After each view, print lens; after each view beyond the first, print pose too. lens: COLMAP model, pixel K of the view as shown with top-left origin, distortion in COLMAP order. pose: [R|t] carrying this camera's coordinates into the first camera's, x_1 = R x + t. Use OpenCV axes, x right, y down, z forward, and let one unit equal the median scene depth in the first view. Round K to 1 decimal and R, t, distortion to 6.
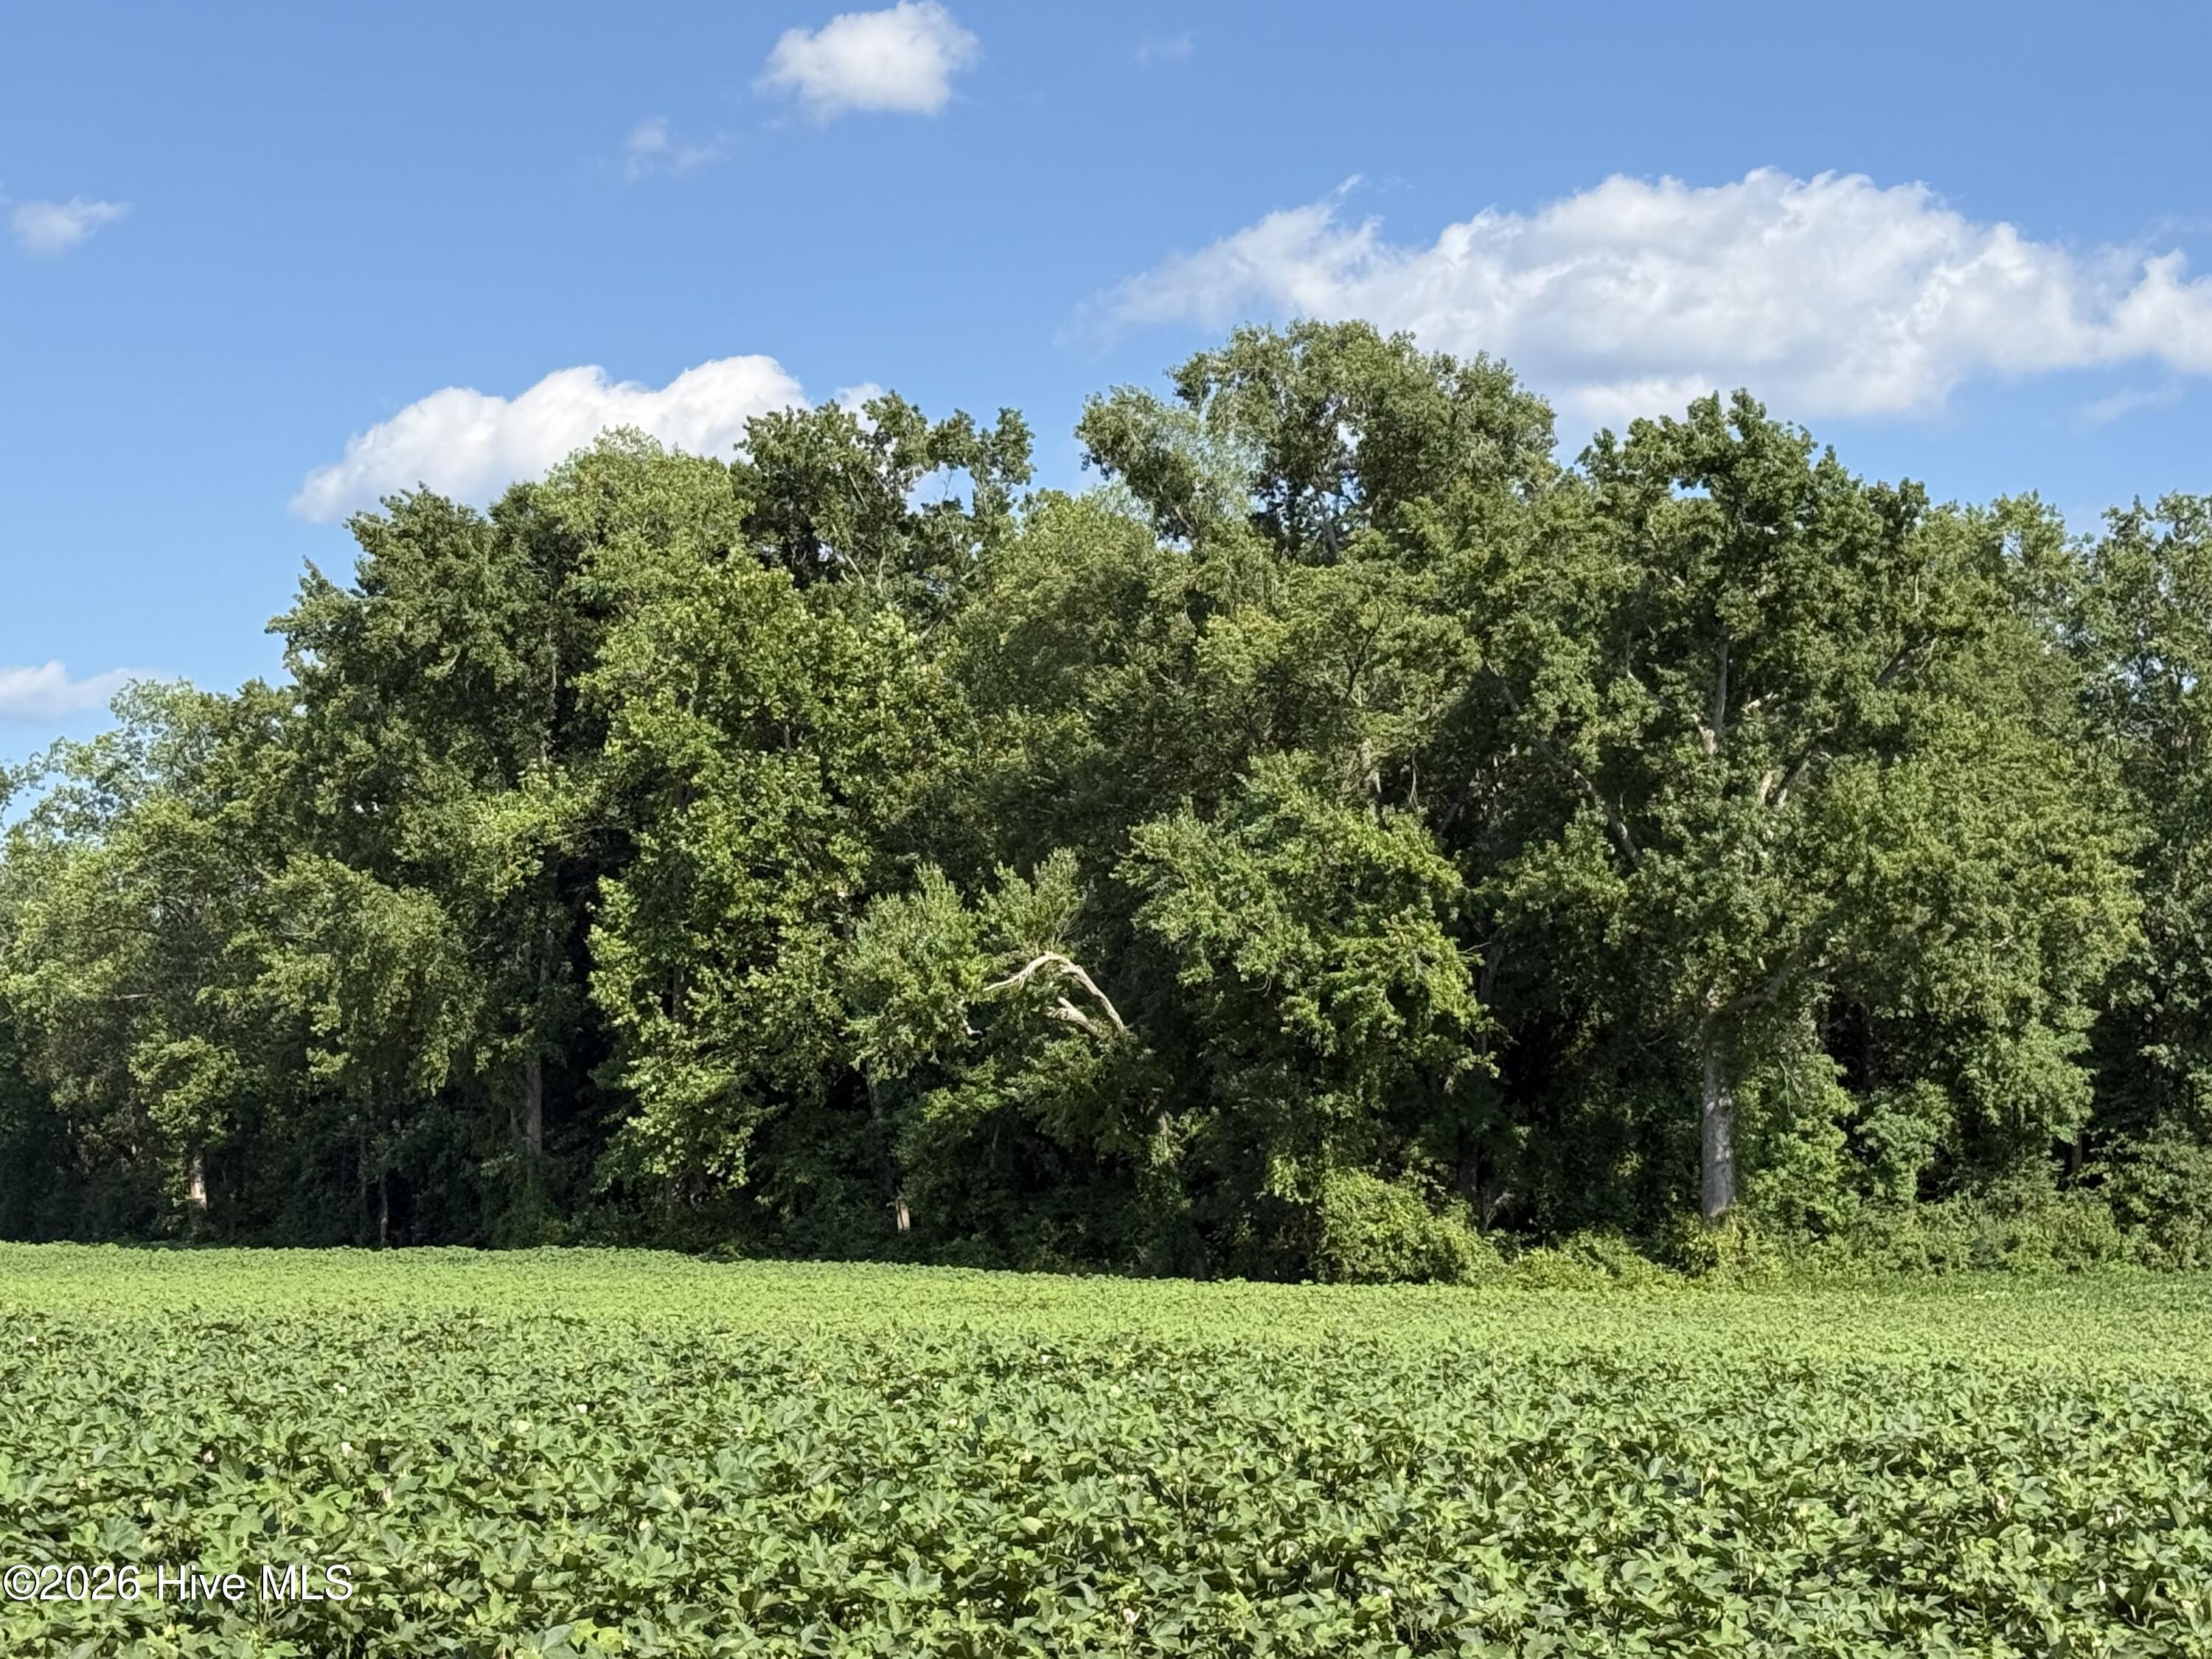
lens RADIAL K [[4425.2, 0, 1147.8], [0, 4425.2, 789.1], [0, 0, 1]] dist [0.183151, 0.000000]
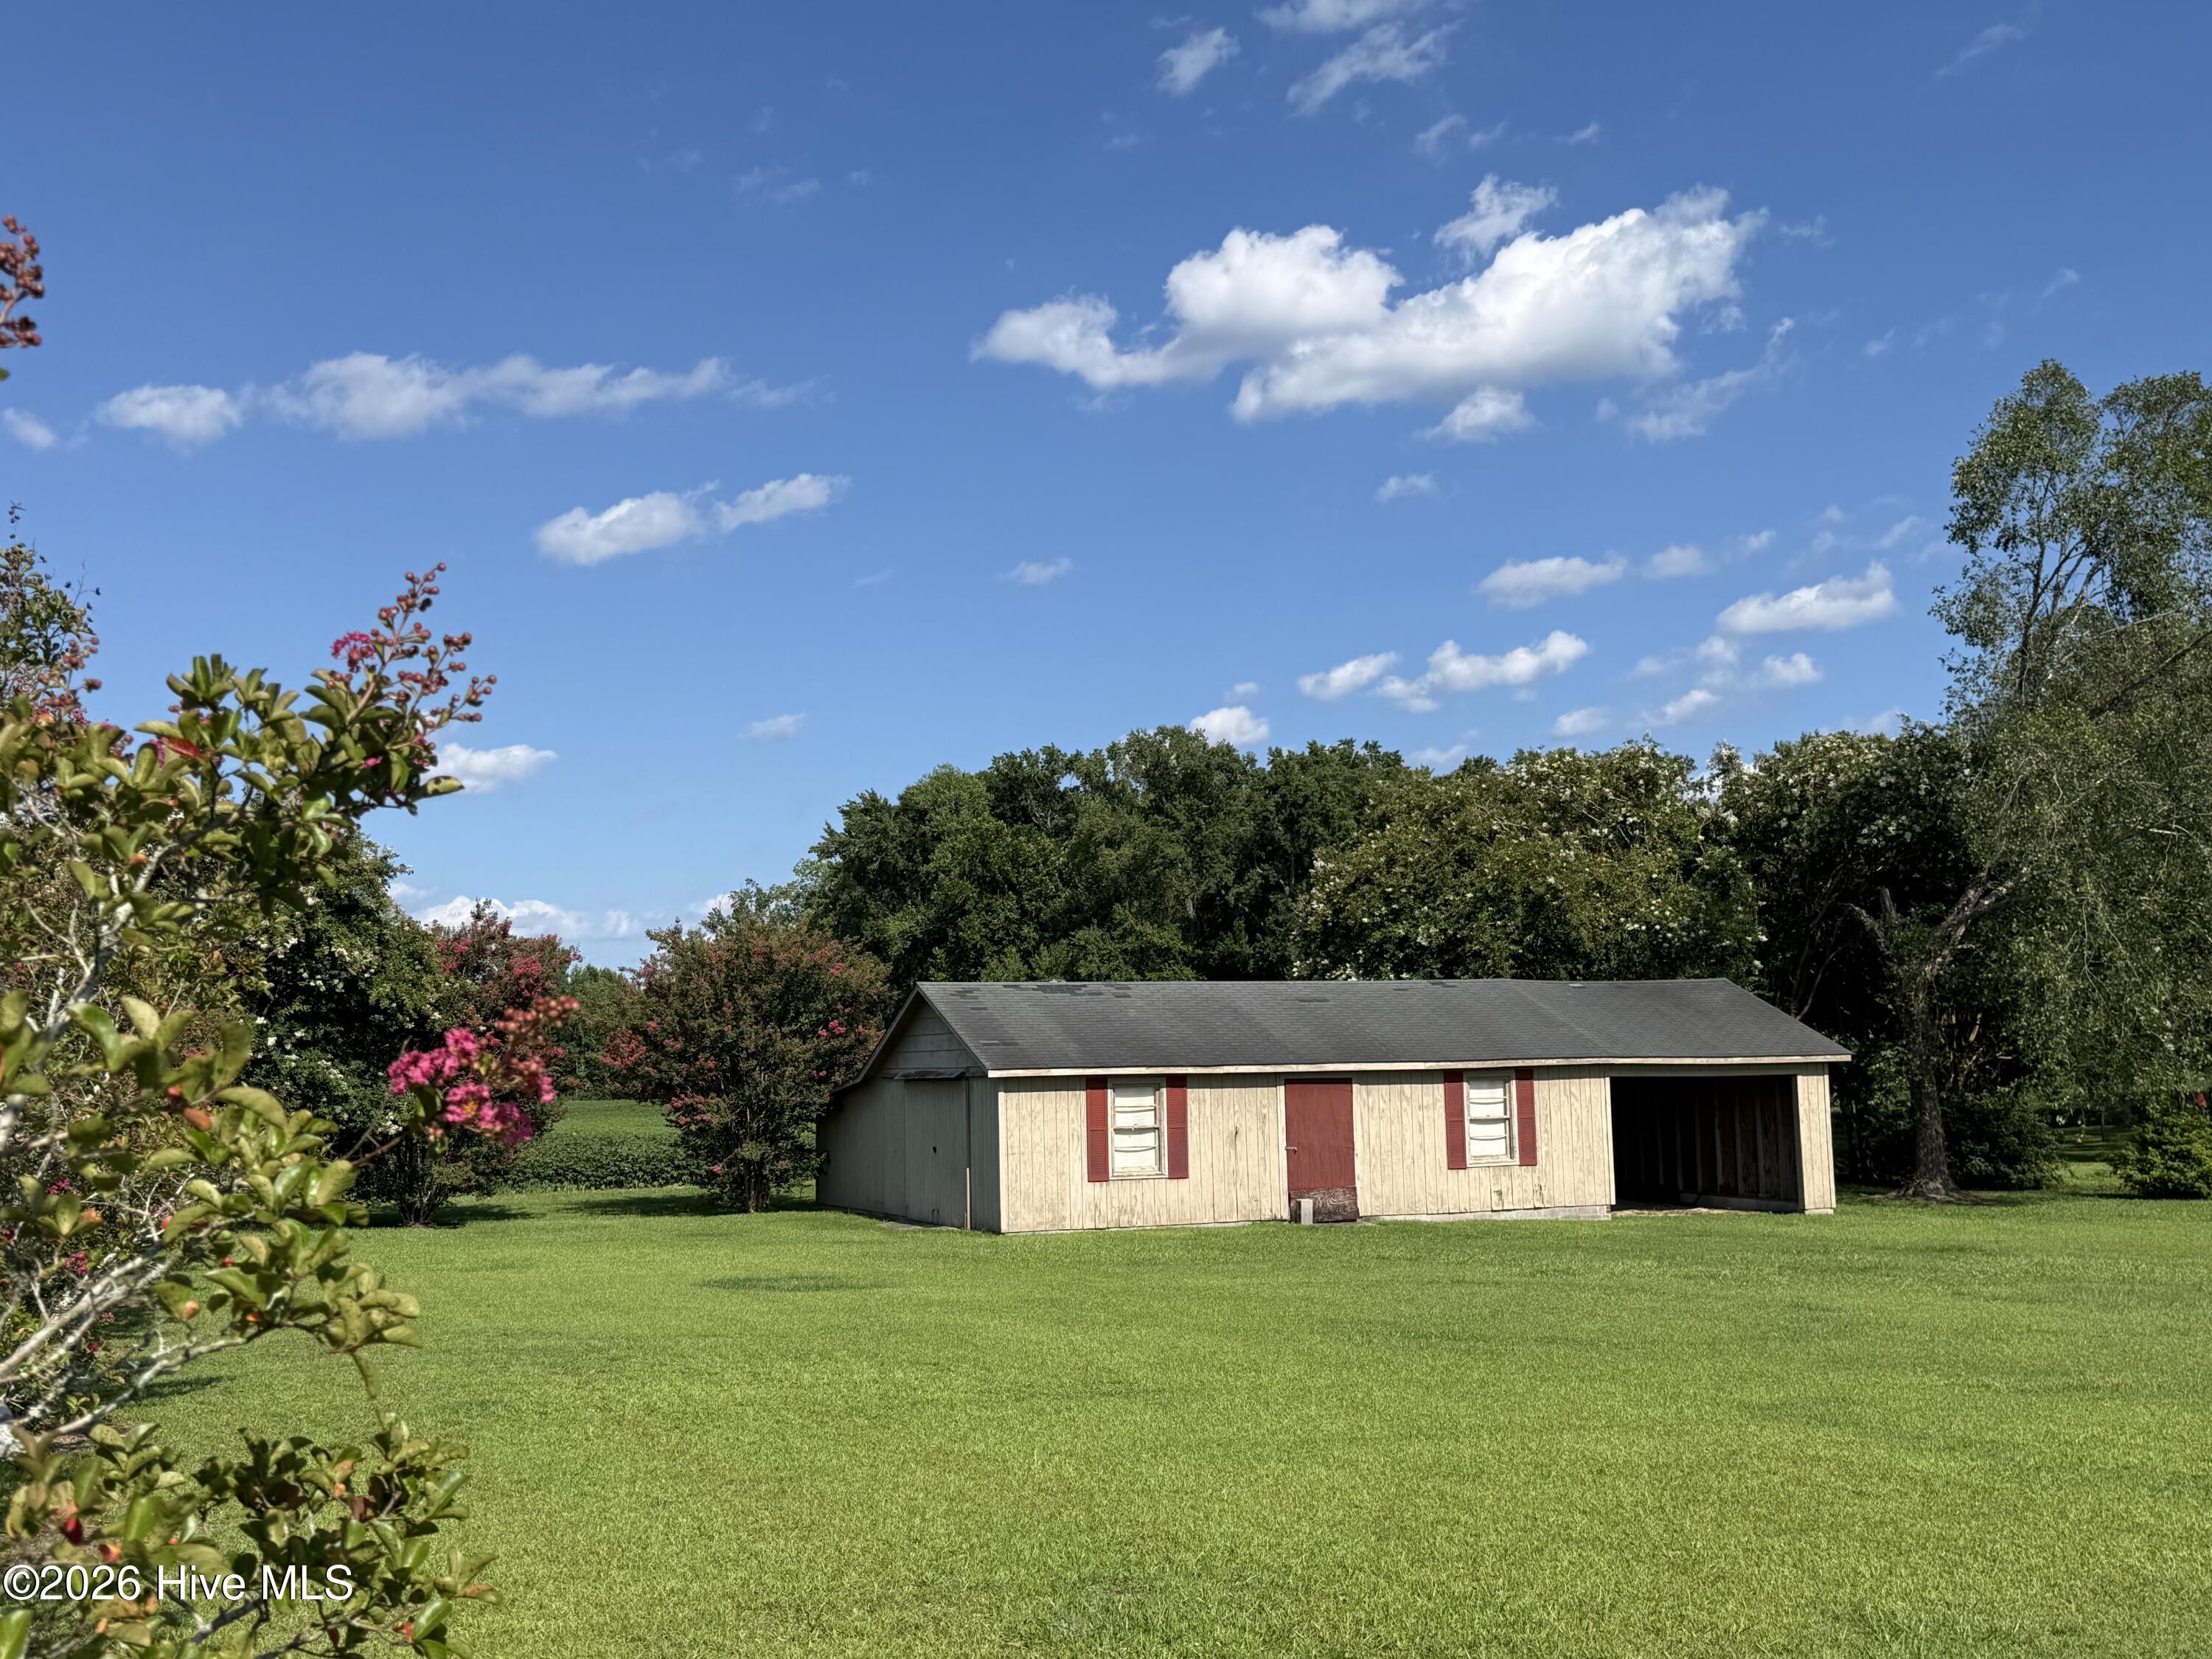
lens RADIAL K [[2113.7, 0, 1116.6], [0, 2113.7, 822.0], [0, 0, 1]] dist [0.073573, 0.000000]
pose [[0.991699, -0.049957, -0.118480, 0.147353], [0.047921, 0.998651, -0.019976, -0.026159], [0.119318, 0.014133, 0.992755, -0.207803]]
